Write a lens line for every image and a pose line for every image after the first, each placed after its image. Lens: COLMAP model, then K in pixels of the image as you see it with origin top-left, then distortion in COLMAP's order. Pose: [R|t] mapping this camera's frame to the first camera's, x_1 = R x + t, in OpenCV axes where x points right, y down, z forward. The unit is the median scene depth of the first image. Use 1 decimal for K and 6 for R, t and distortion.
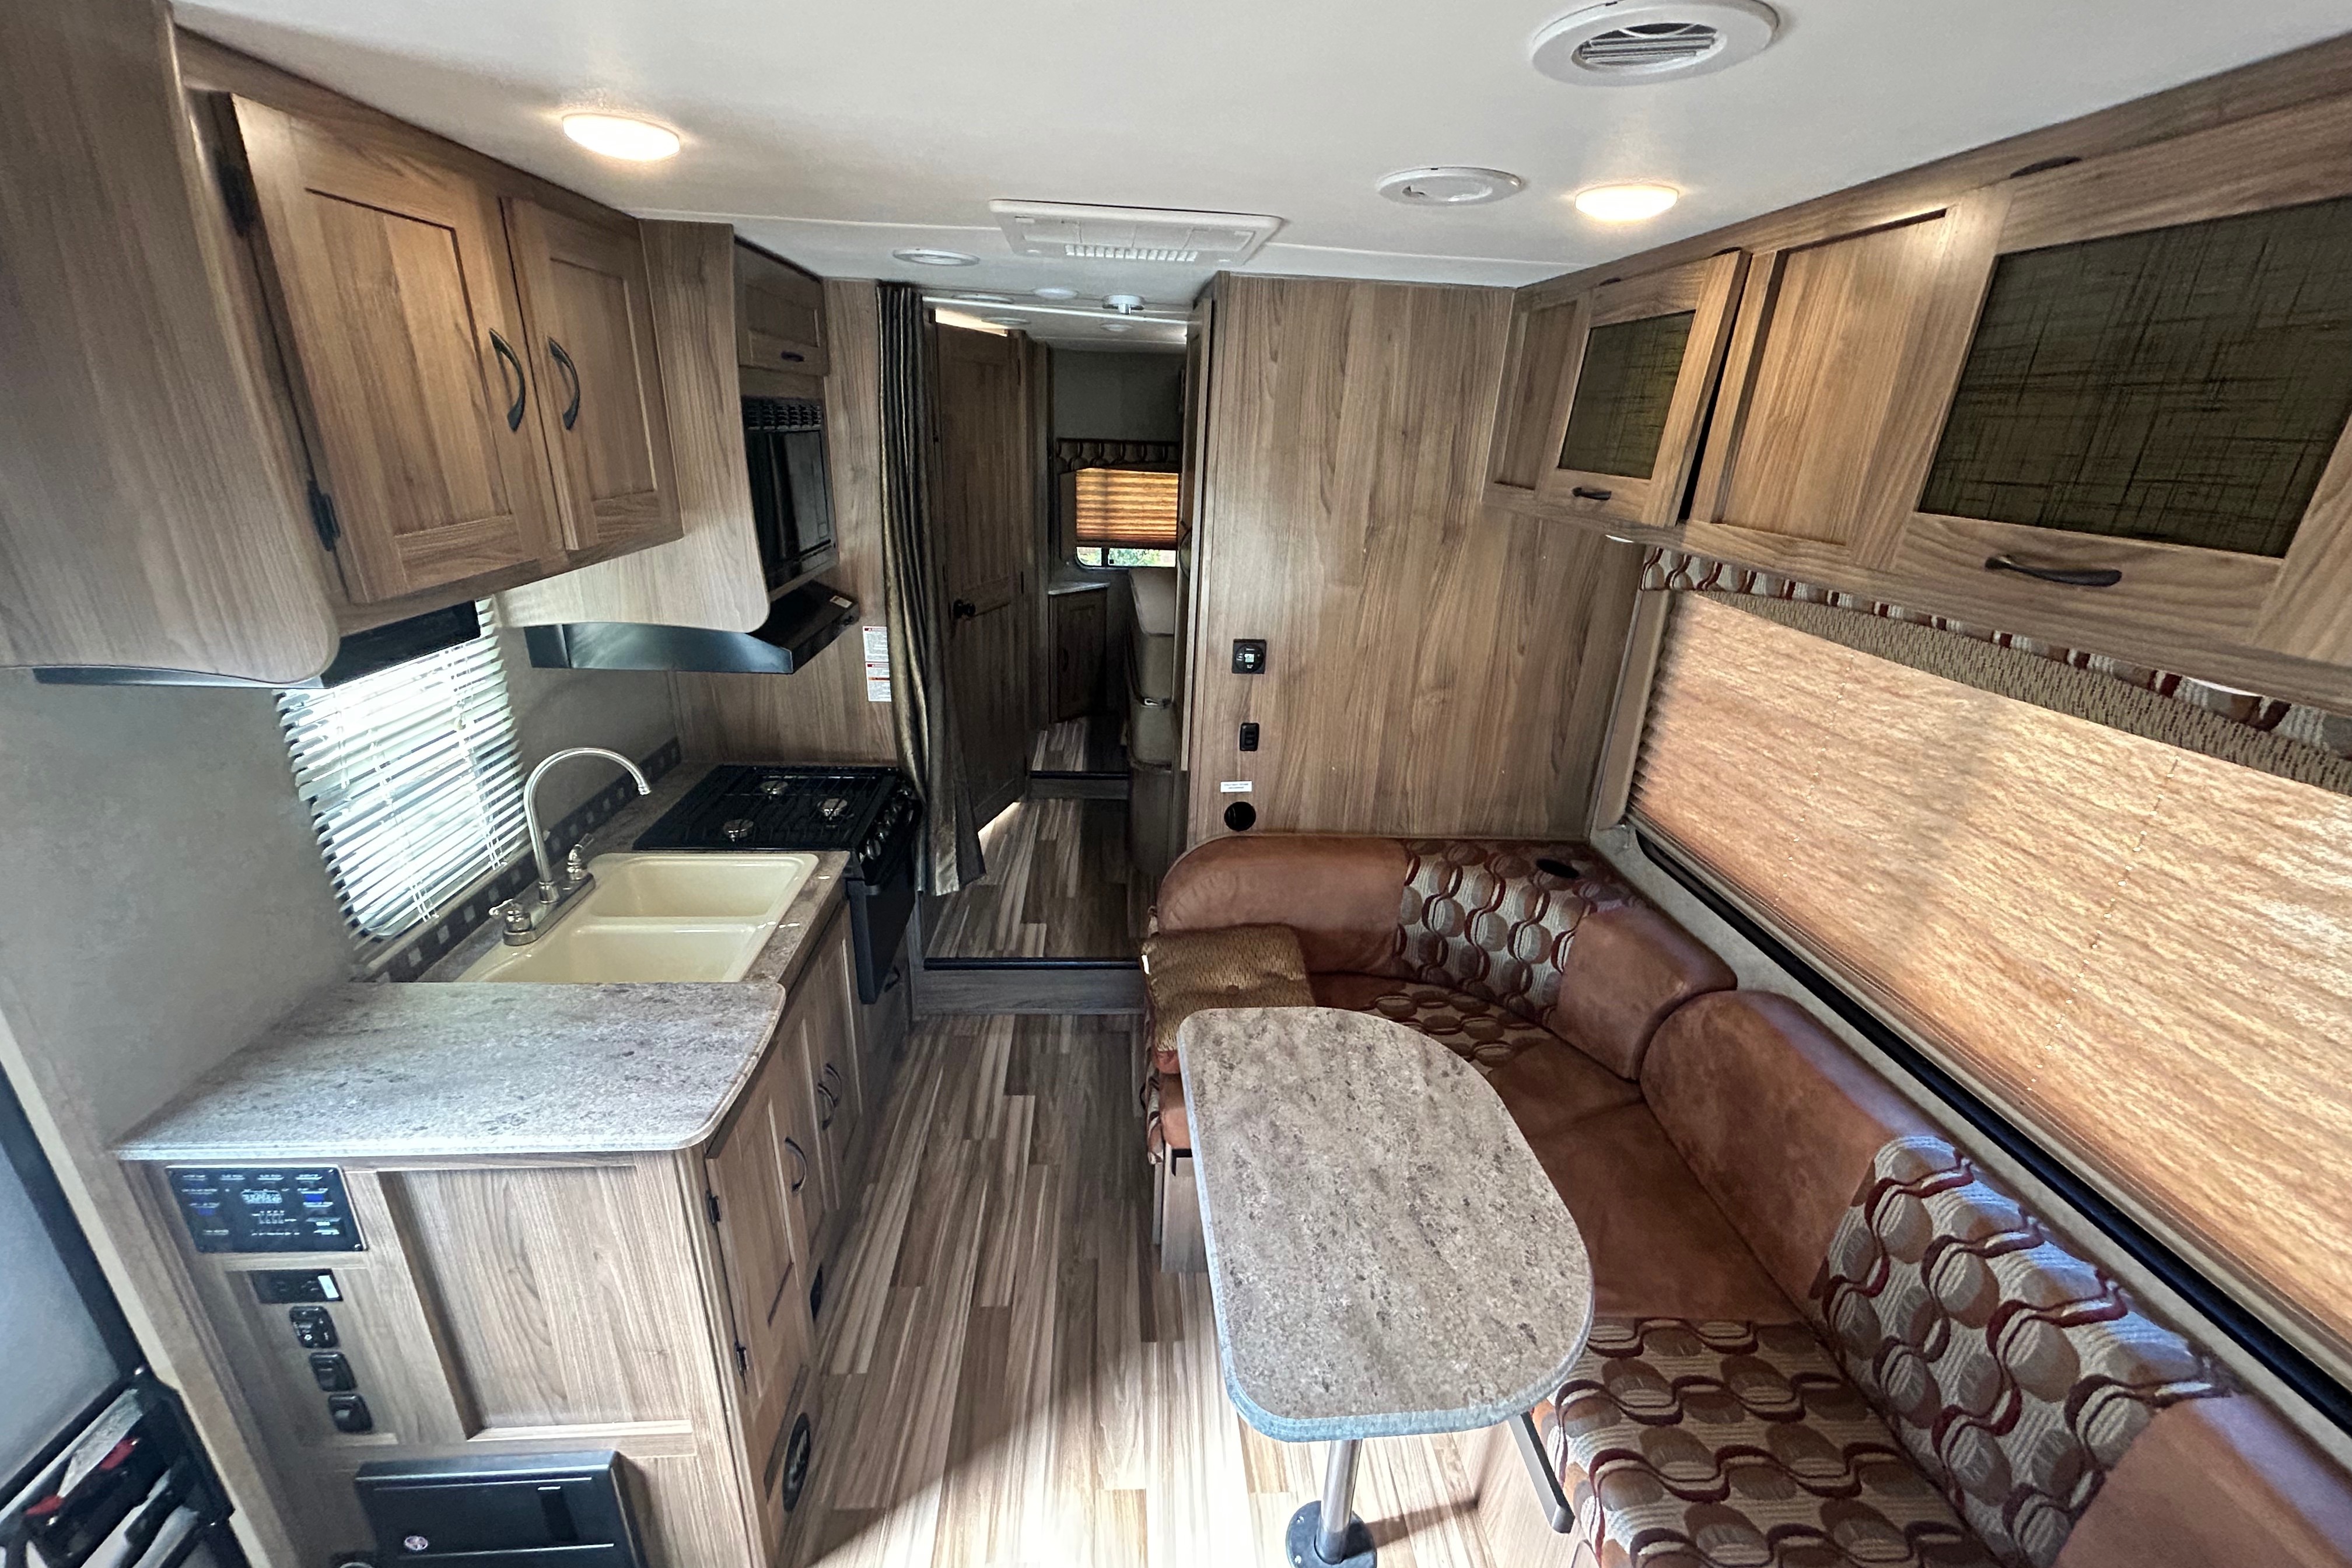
lens RADIAL K [[947.0, 0, 1174.7], [0, 947.0, 780.7], [0, 0, 1]] dist [-0.001225, 0.000179]
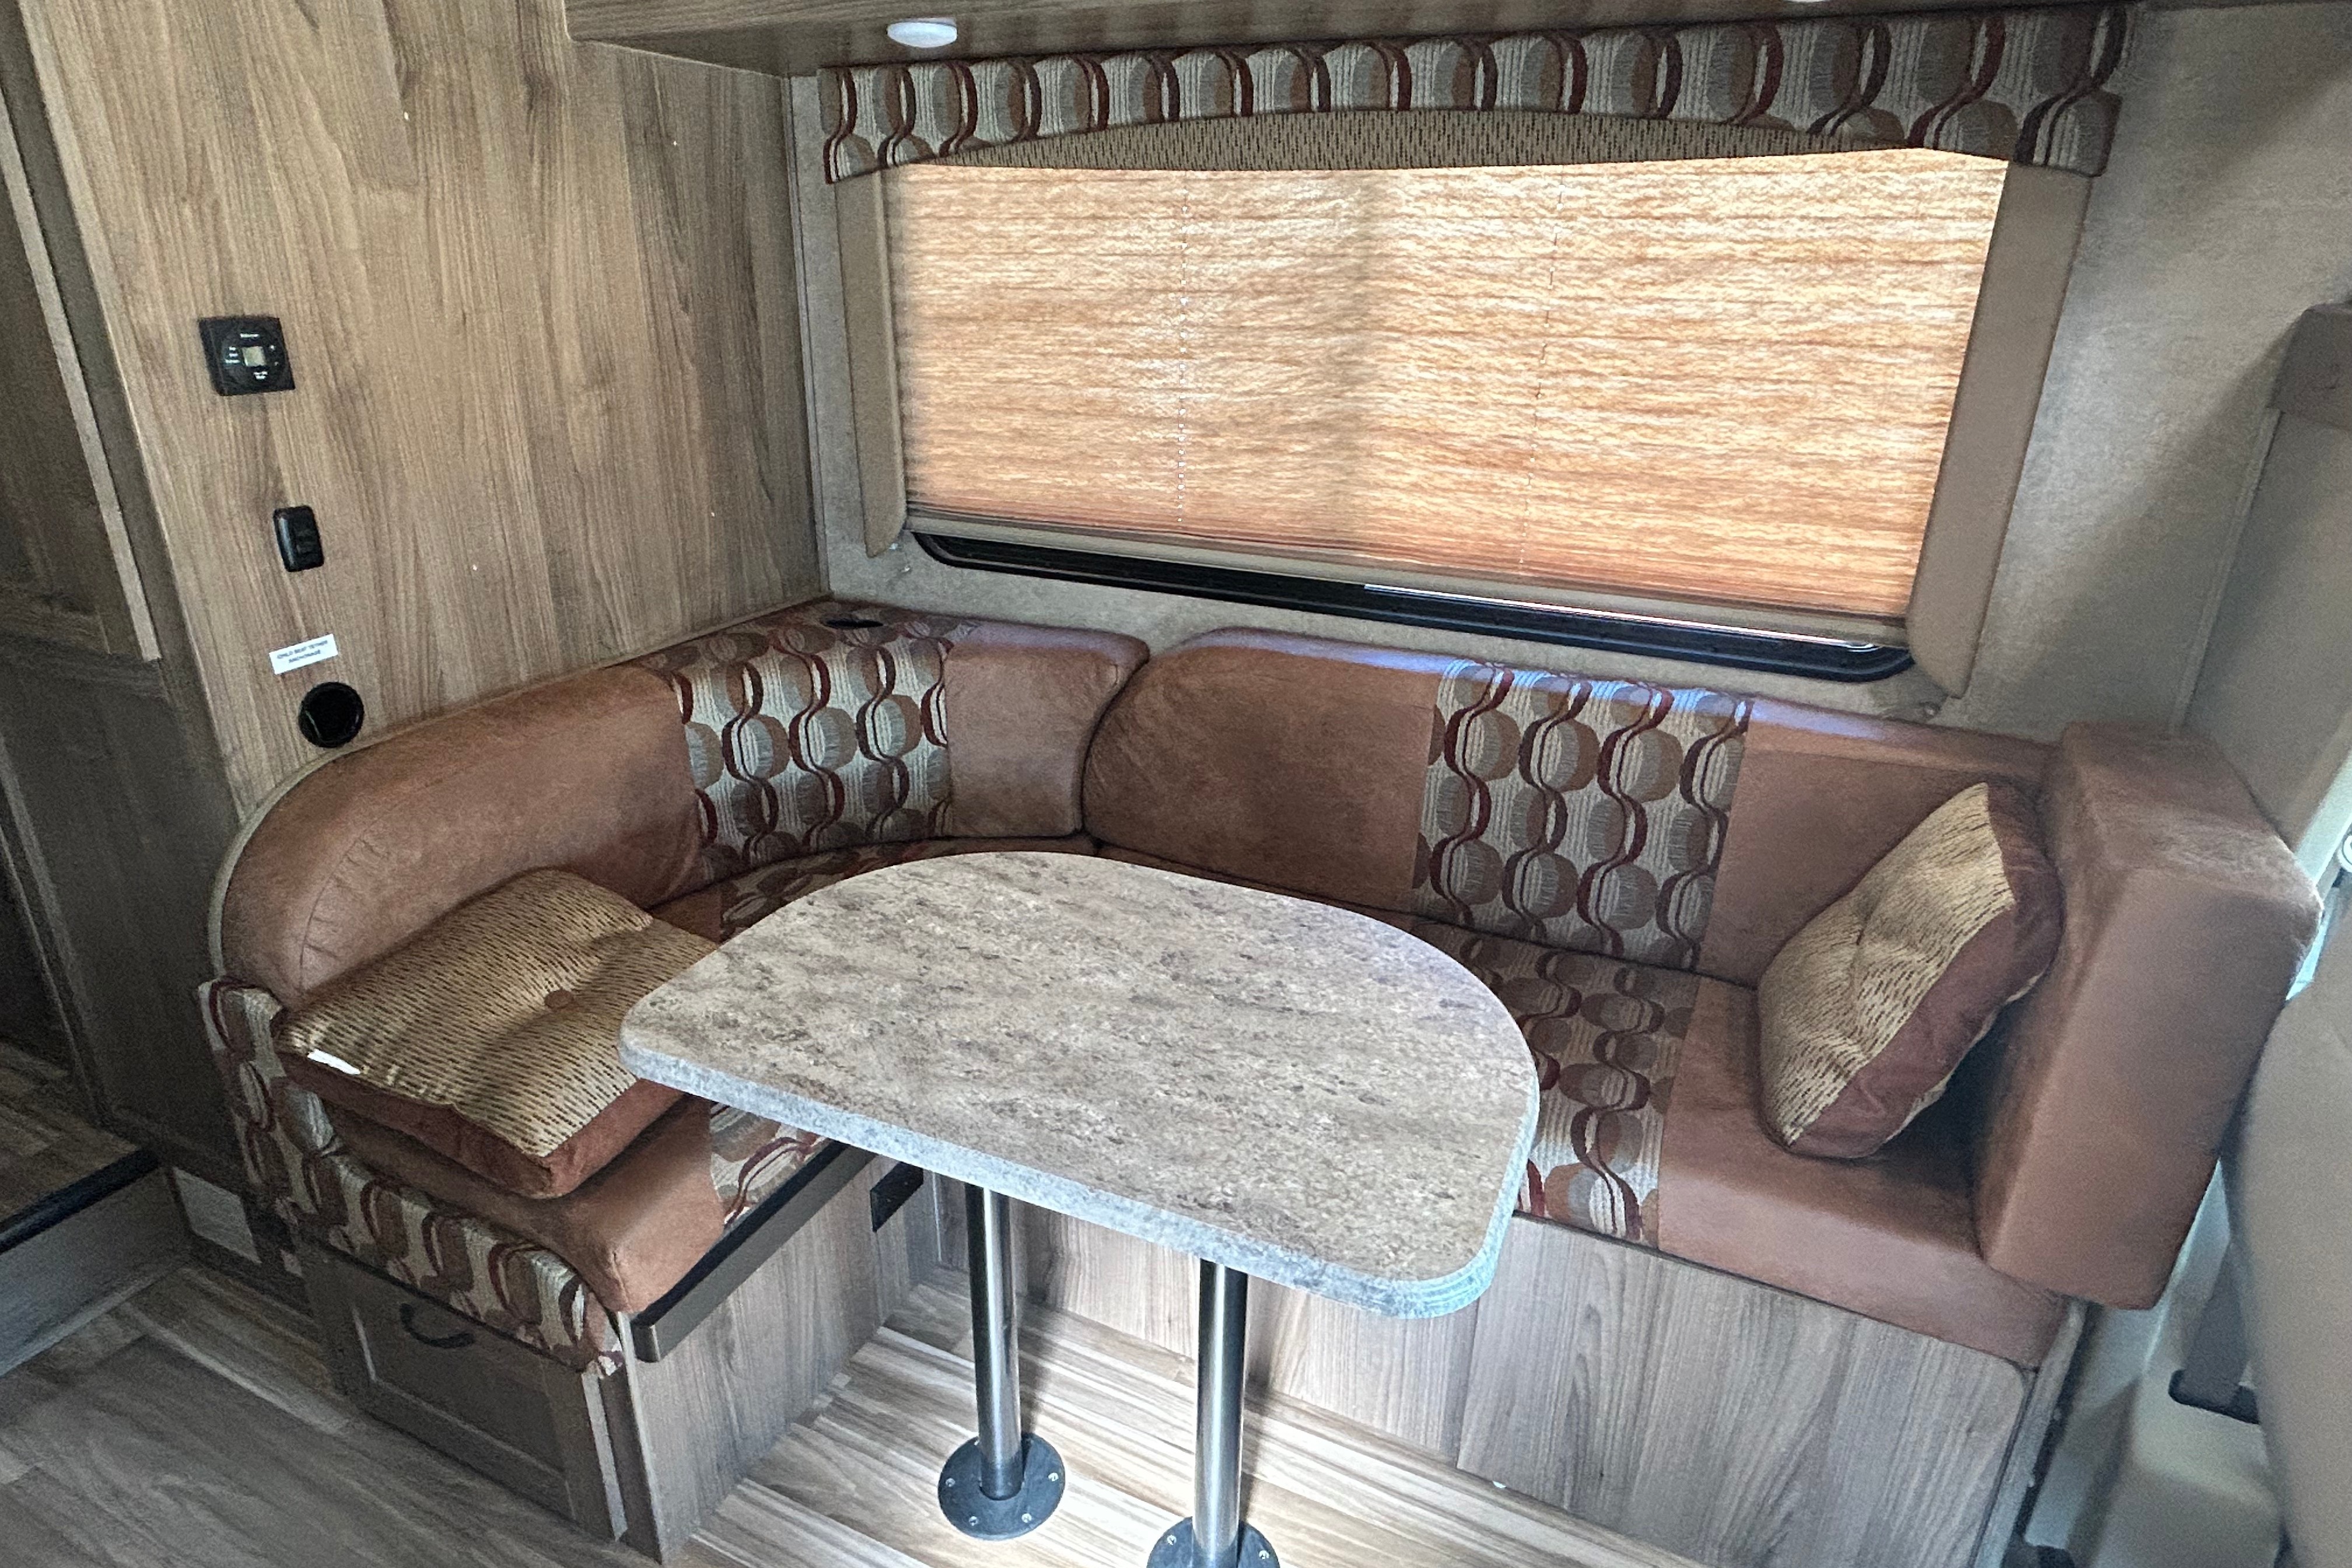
lens RADIAL K [[1313.6, 0, 1163.2], [0, 1313.6, 771.7], [0, 0, 1]] dist [-0.003422, -0.000723]
pose [[0.484382, -0.356159, 0.799077, -0.304458], [0.320553, 0.922113, 0.216686, 0.062985], [-0.814015, 0.151188, 0.560823, 0.336044]]
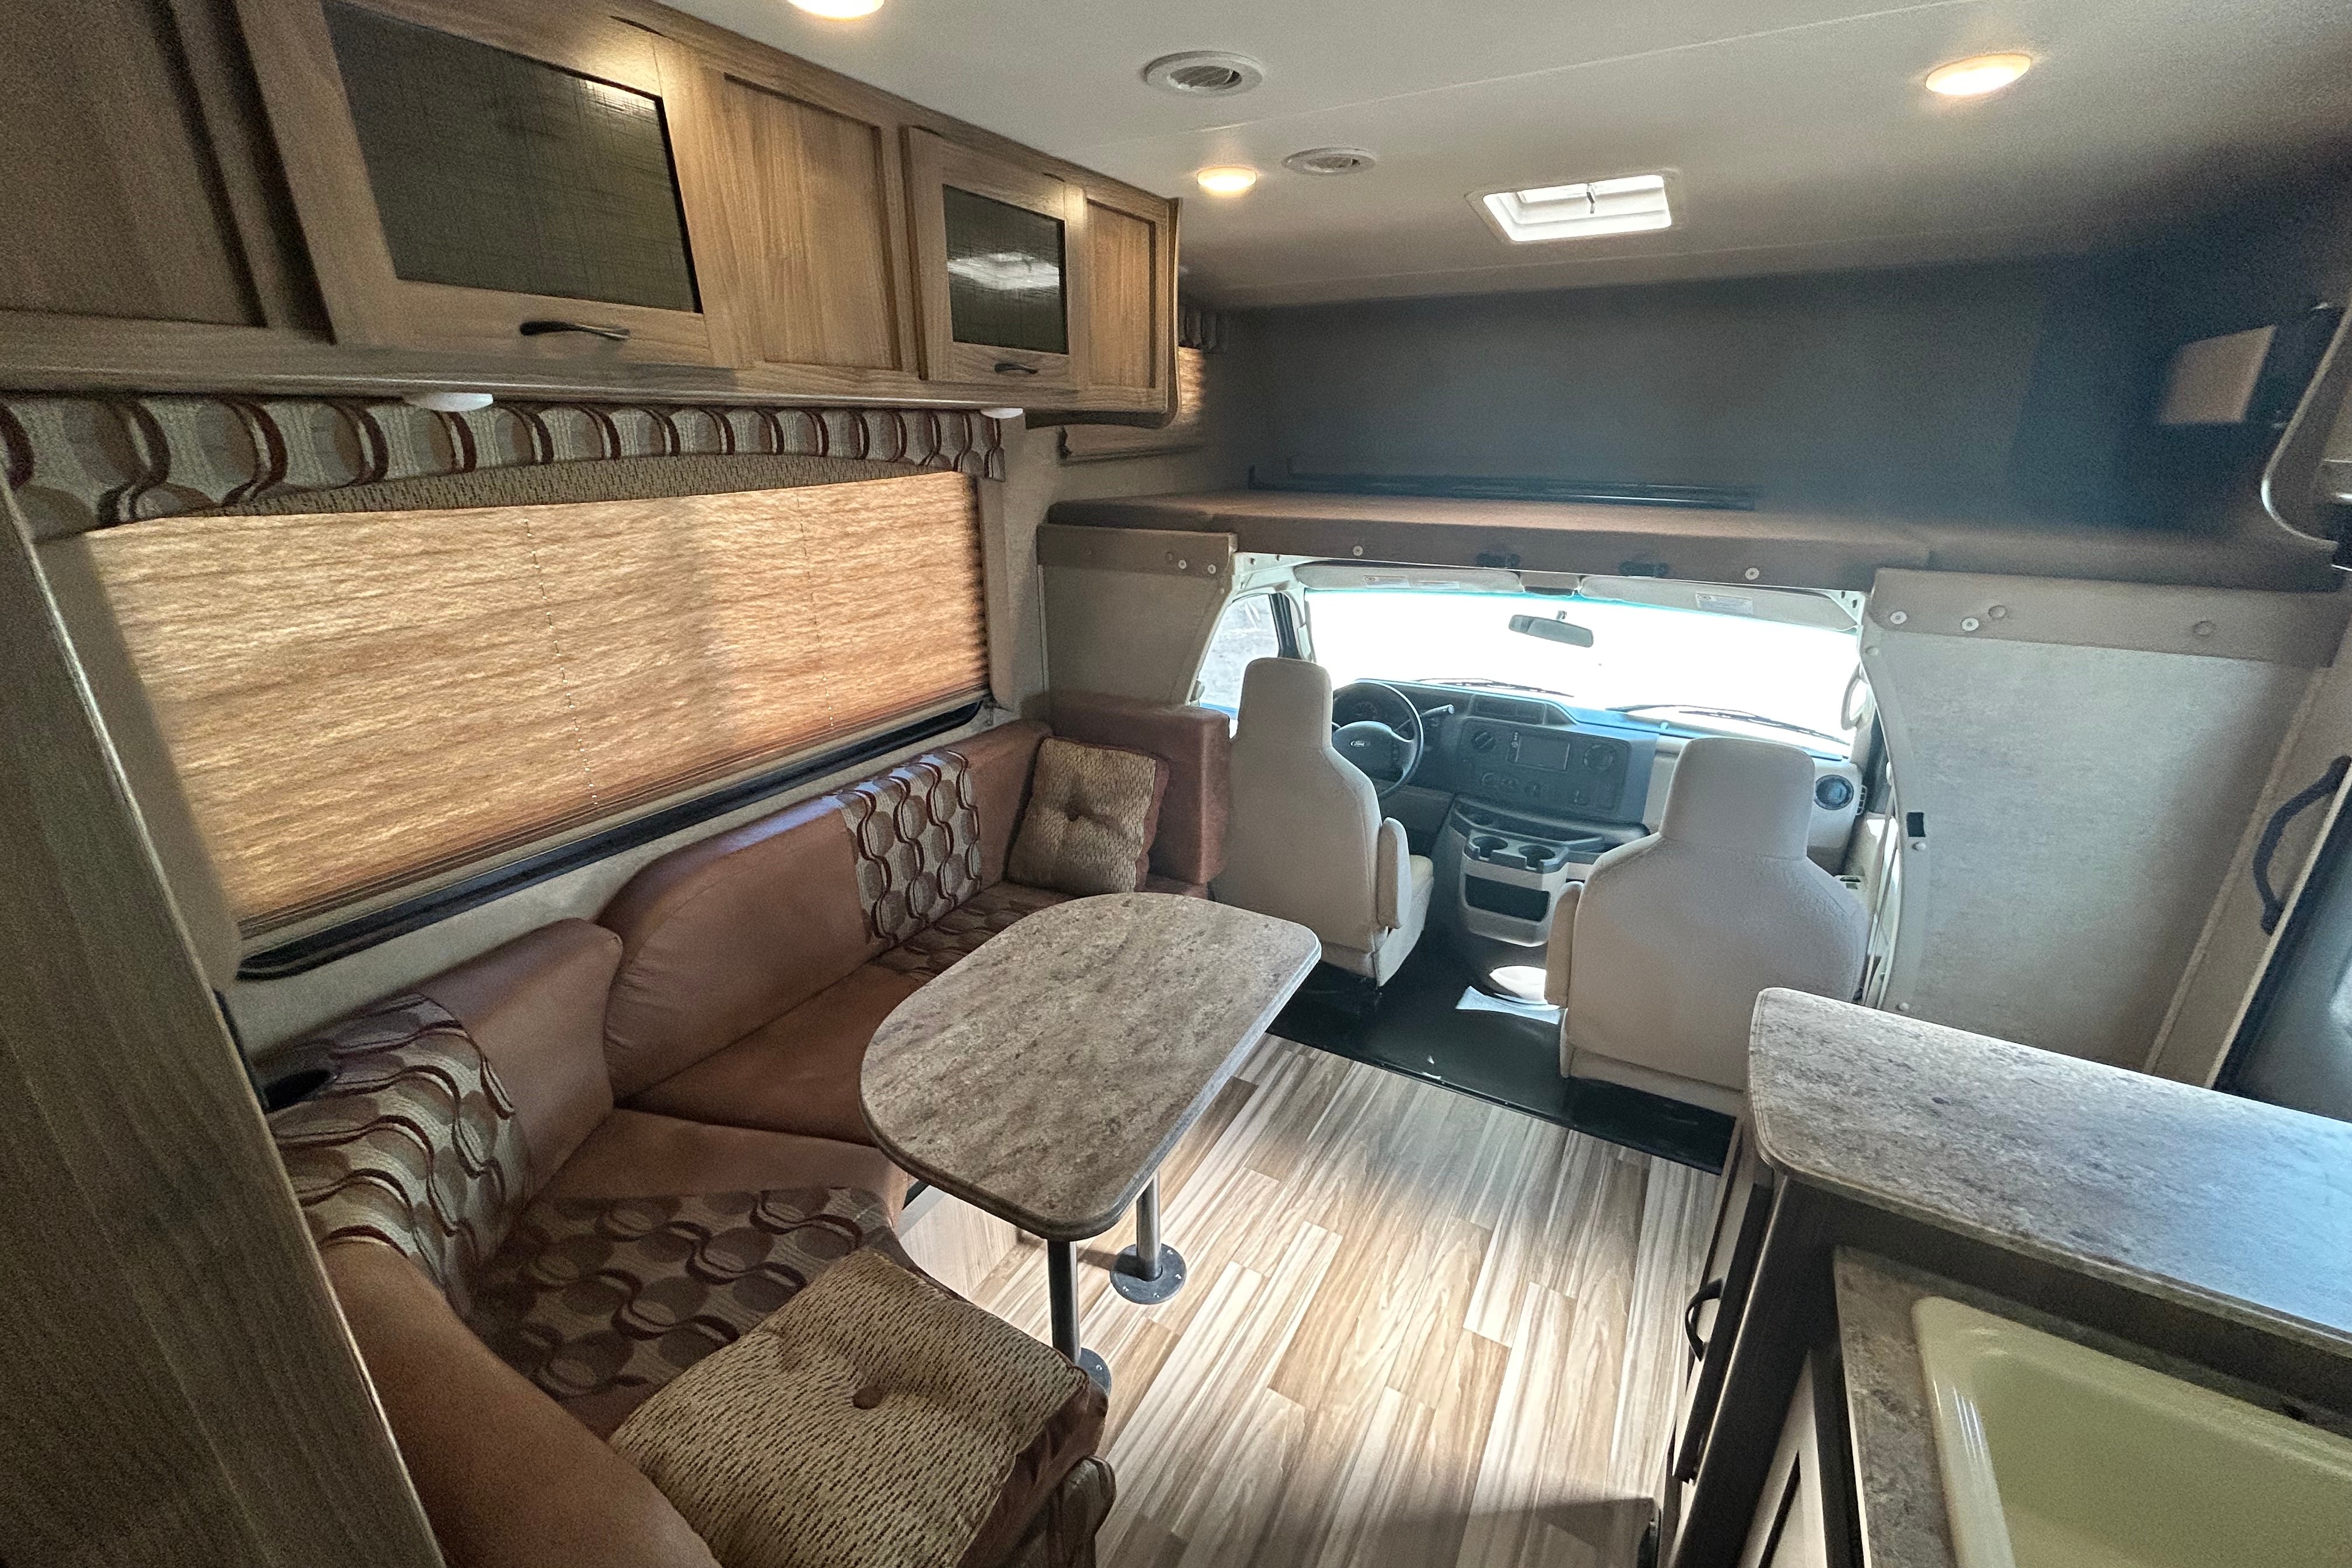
lens RADIAL K [[947.0, 0, 1174.7], [0, 947.0, 780.7], [0, 0, 1]] dist [-0.001225, 0.000179]
pose [[-0.832029, -0.230405, 0.504620, -0.250479], [0.168873, 0.761287, 0.626039, -0.309247], [-0.528403, 0.606099, -0.594503, 1.035808]]
